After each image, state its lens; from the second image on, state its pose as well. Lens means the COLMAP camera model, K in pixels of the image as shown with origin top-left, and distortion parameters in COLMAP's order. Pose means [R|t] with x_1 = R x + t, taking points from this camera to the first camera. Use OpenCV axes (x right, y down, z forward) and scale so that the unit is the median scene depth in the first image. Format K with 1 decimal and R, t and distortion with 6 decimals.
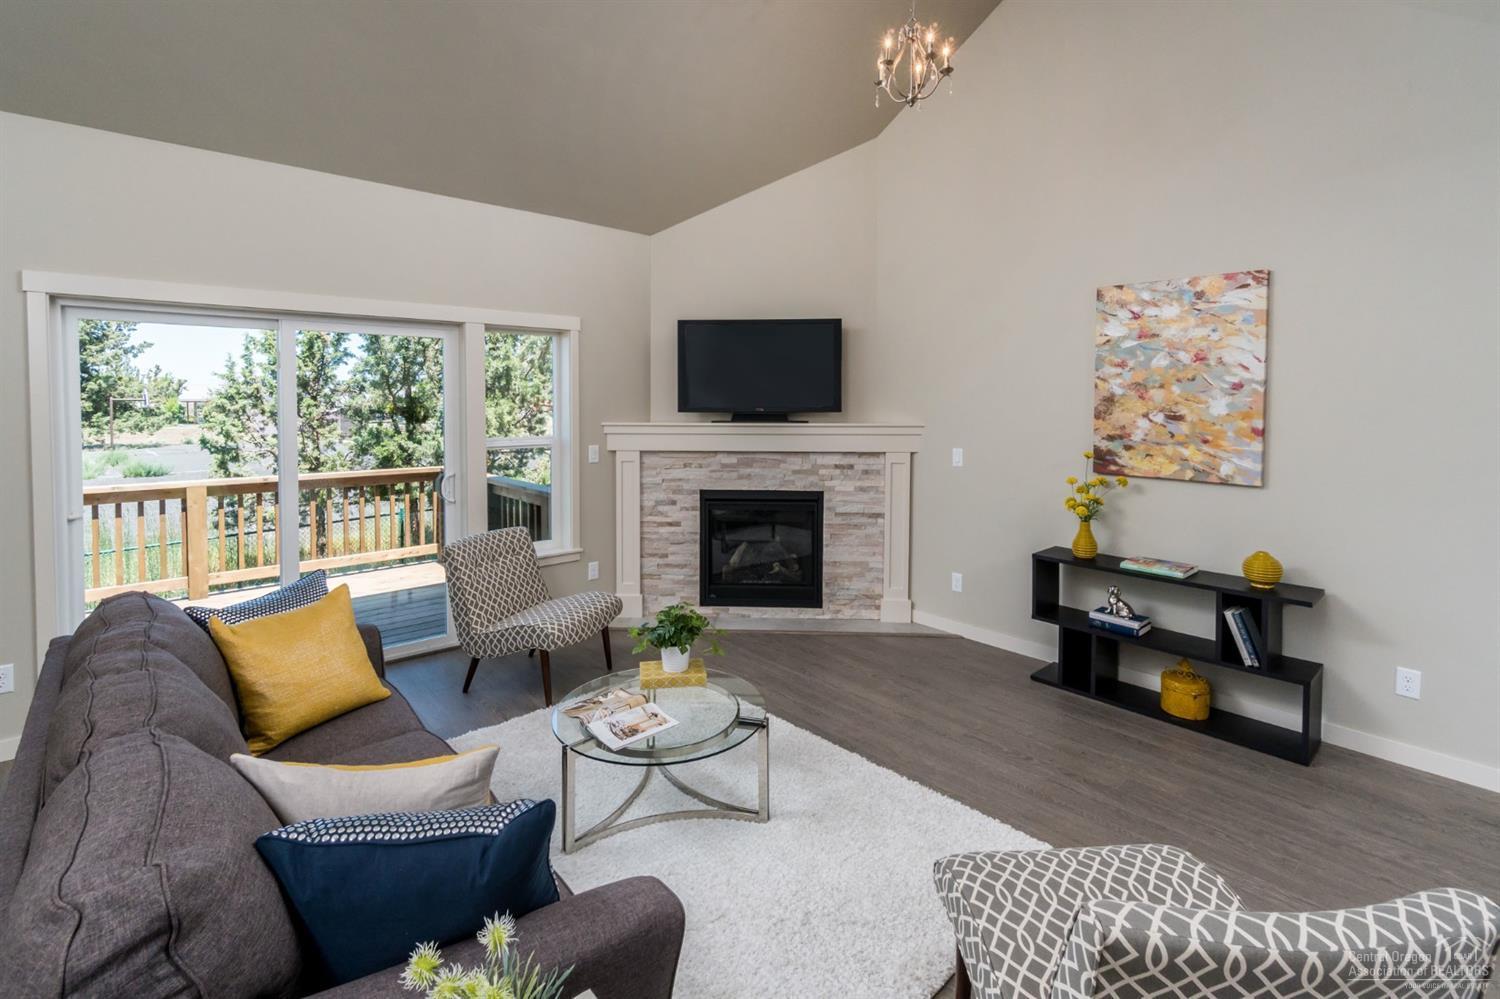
lens RADIAL K [[685.7, 0, 731.5], [0, 685.7, 414.4], [0, 0, 1]] dist [0.002396, -0.000059]
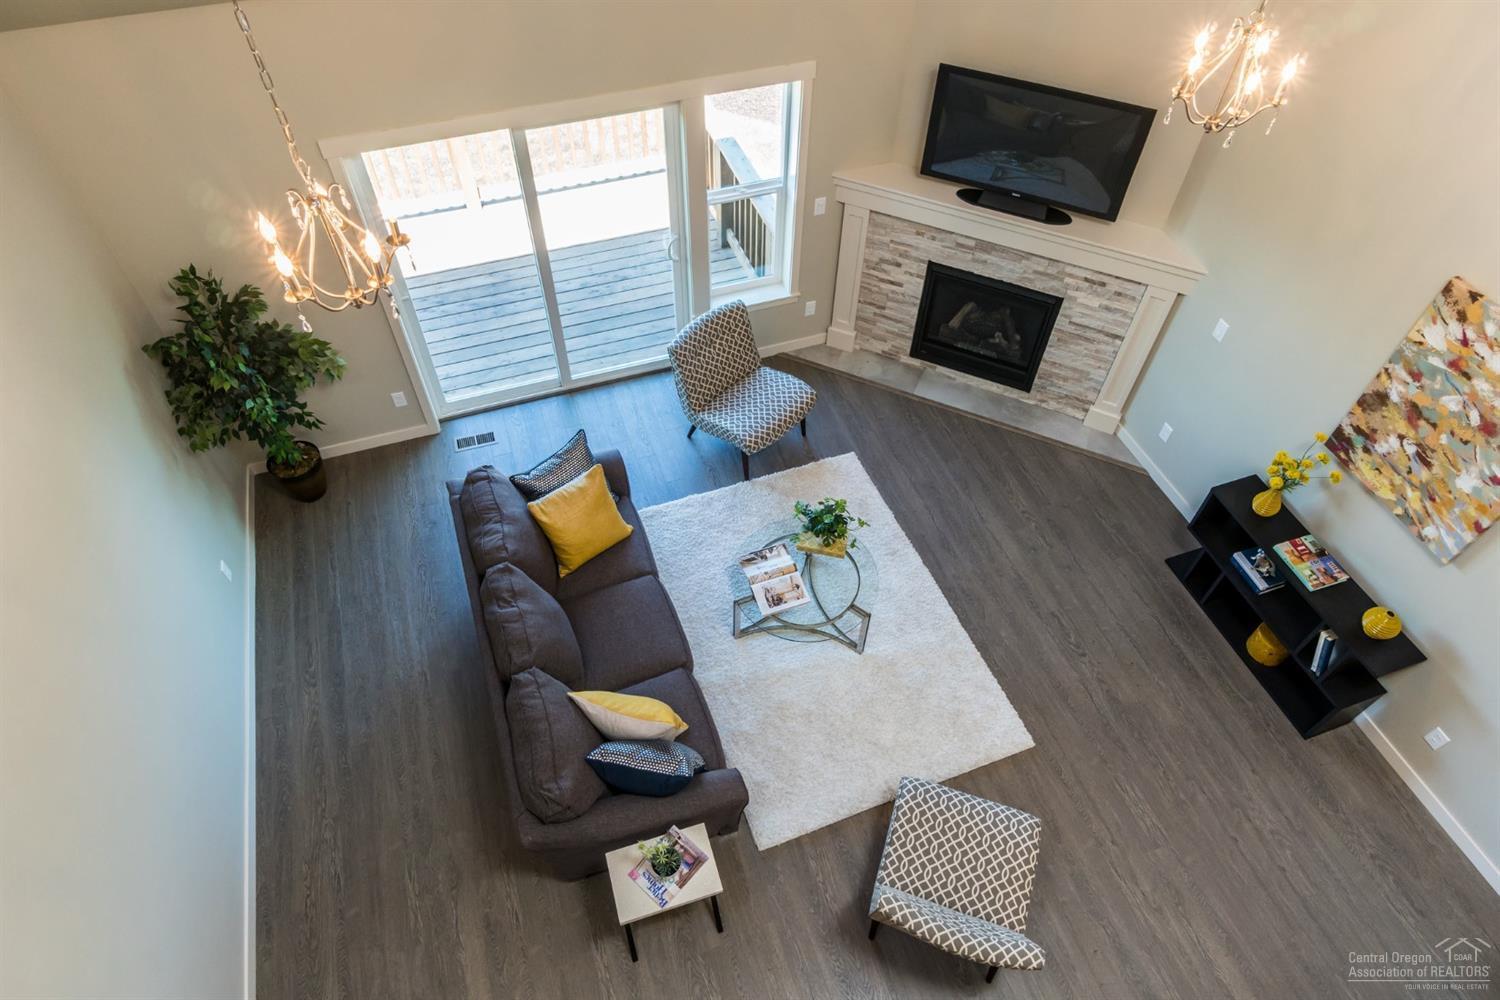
lens RADIAL K [[902.1, 0, 730.1], [0, 902.1, 475.9], [0, 0, 1]] dist [0.022764, 0.003301]
pose [[0.929265, 0.280238, -0.240694, 0.103722], [-0.007695, 0.666098, 0.745824, -0.785568], [0.369334, -0.691216, 0.621138, -0.059528]]
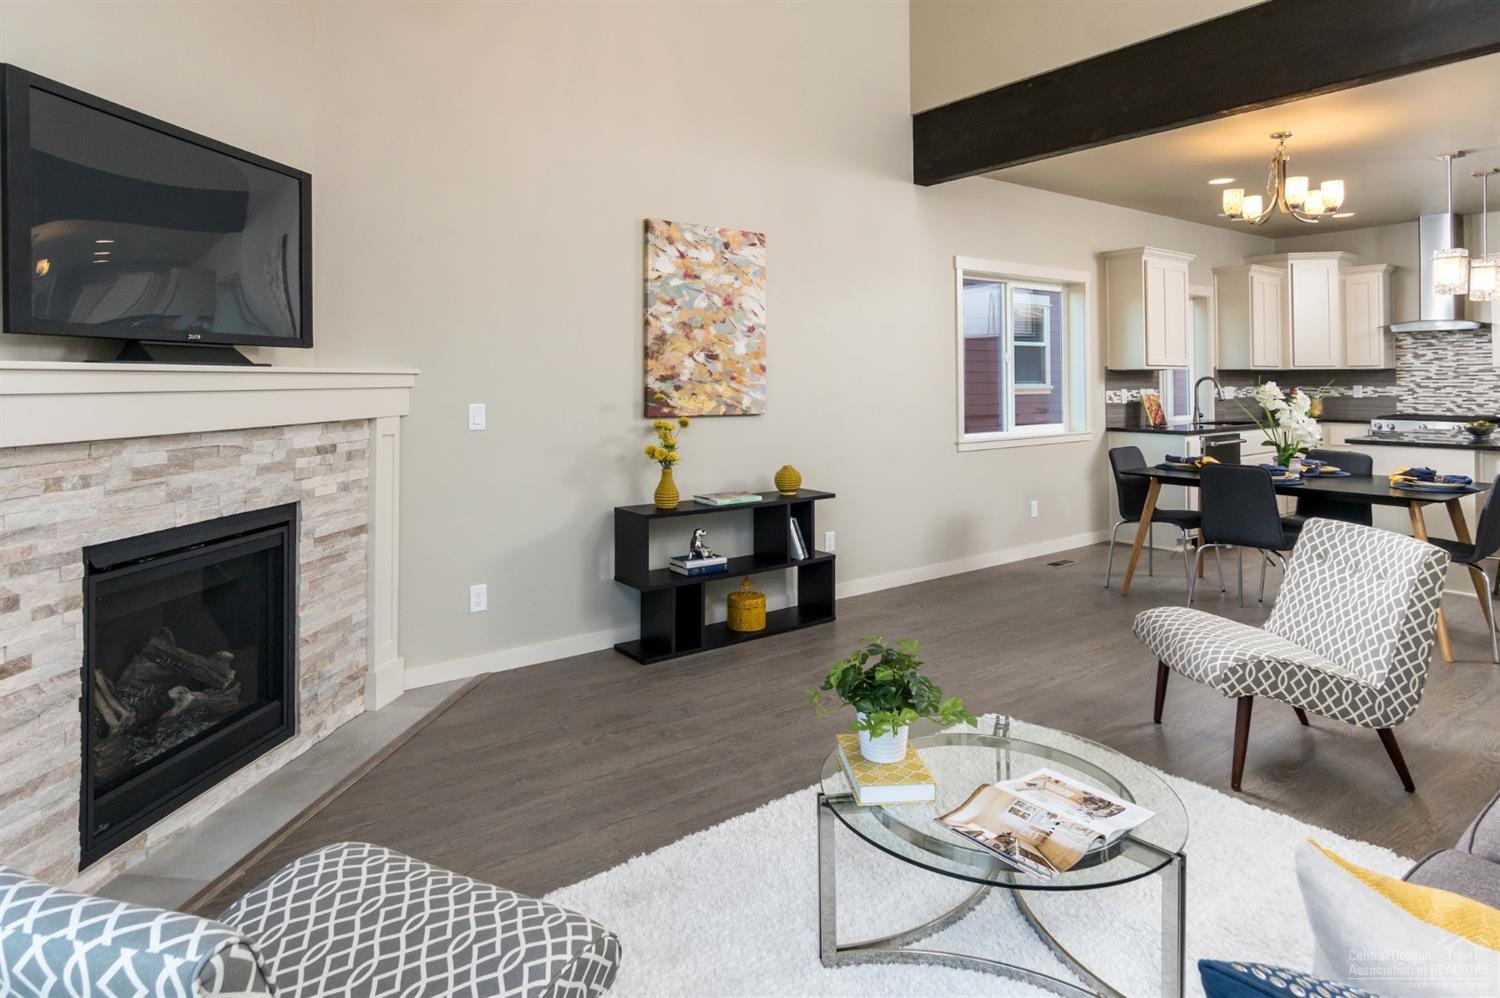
lens RADIAL K [[864.3, 0, 727.8], [0, 864.3, 365.3], [0, 0, 1]] dist [-0.003131, 0.000629]
pose [[0.067523, 0.016878, 0.997575, -0.632864], [0.025286, 0.999507, -0.018623, 0.039977], [-0.997397, 0.026482, 0.067062, 0.825540]]
